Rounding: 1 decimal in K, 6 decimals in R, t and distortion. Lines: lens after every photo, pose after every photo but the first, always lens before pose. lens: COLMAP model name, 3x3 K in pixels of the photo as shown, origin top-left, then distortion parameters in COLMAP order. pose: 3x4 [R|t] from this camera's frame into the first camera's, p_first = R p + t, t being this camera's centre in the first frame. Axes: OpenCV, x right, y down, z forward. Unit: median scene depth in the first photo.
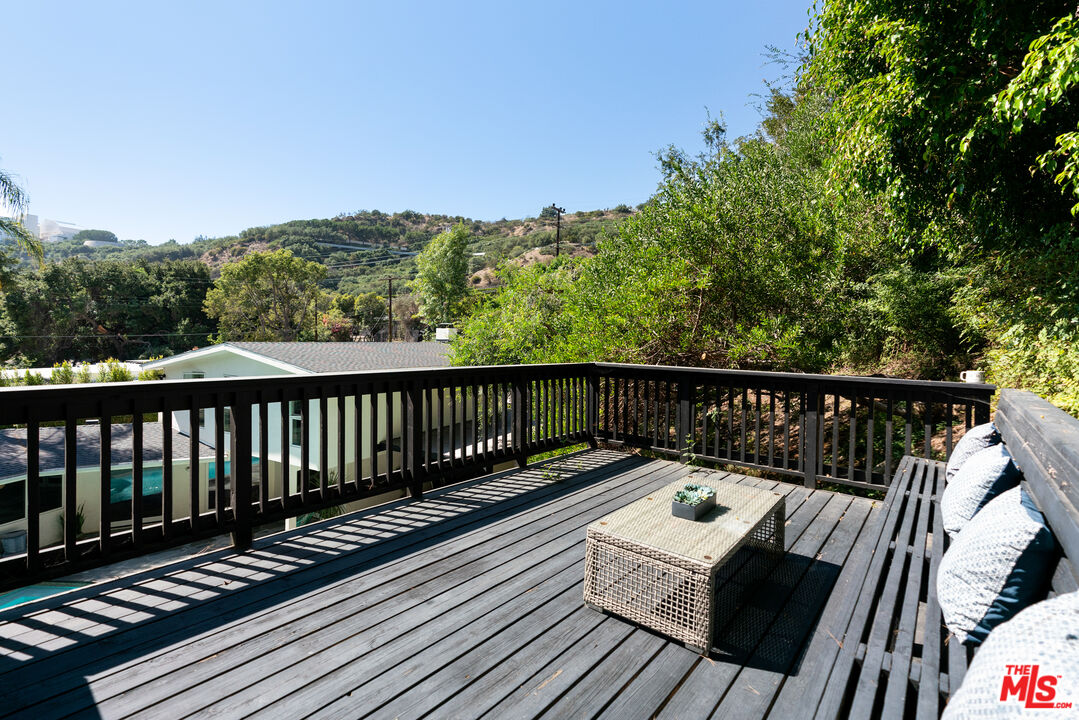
lens RADIAL K [[505.0, 0, 543.8], [0, 505.0, 348.4], [0, 0, 1]] dist [-0.001775, 0.005105]
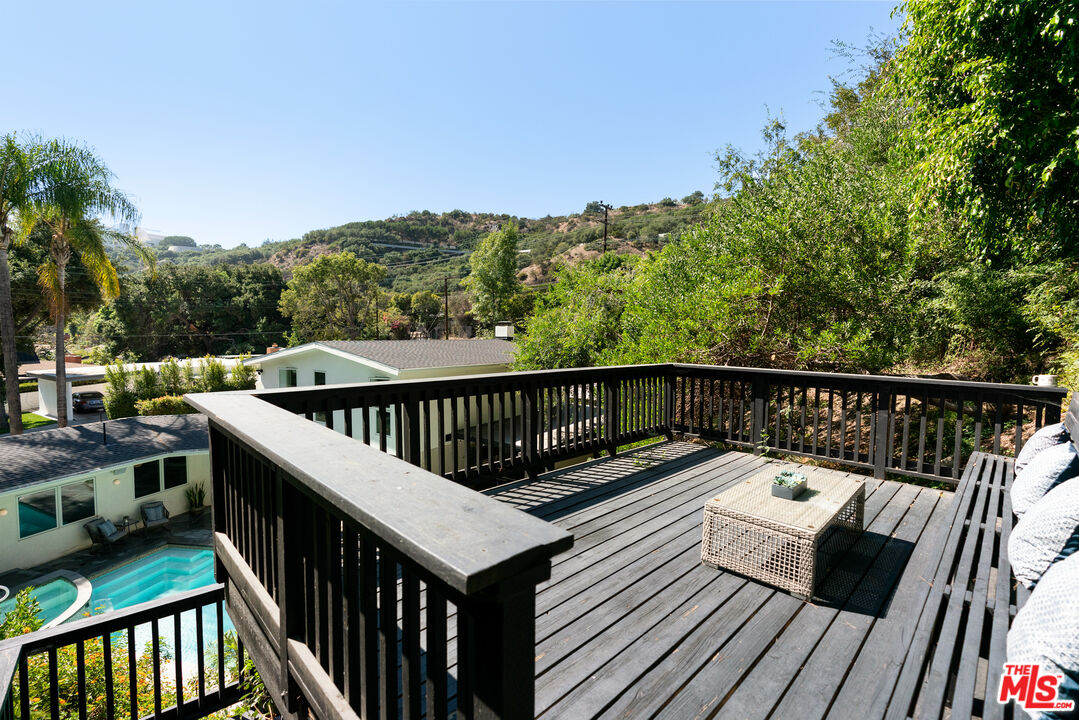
lens RADIAL K [[492.1, 0, 540.6], [0, 492.1, 366.1], [0, 0, 1]] dist [-0.000736, 0.003498]
pose [[0.995700, 0.000952, -0.092628, -0.080279], [0.003477, 0.998858, 0.047641, -0.017566], [0.092567, -0.047758, 0.994560, -0.093126]]
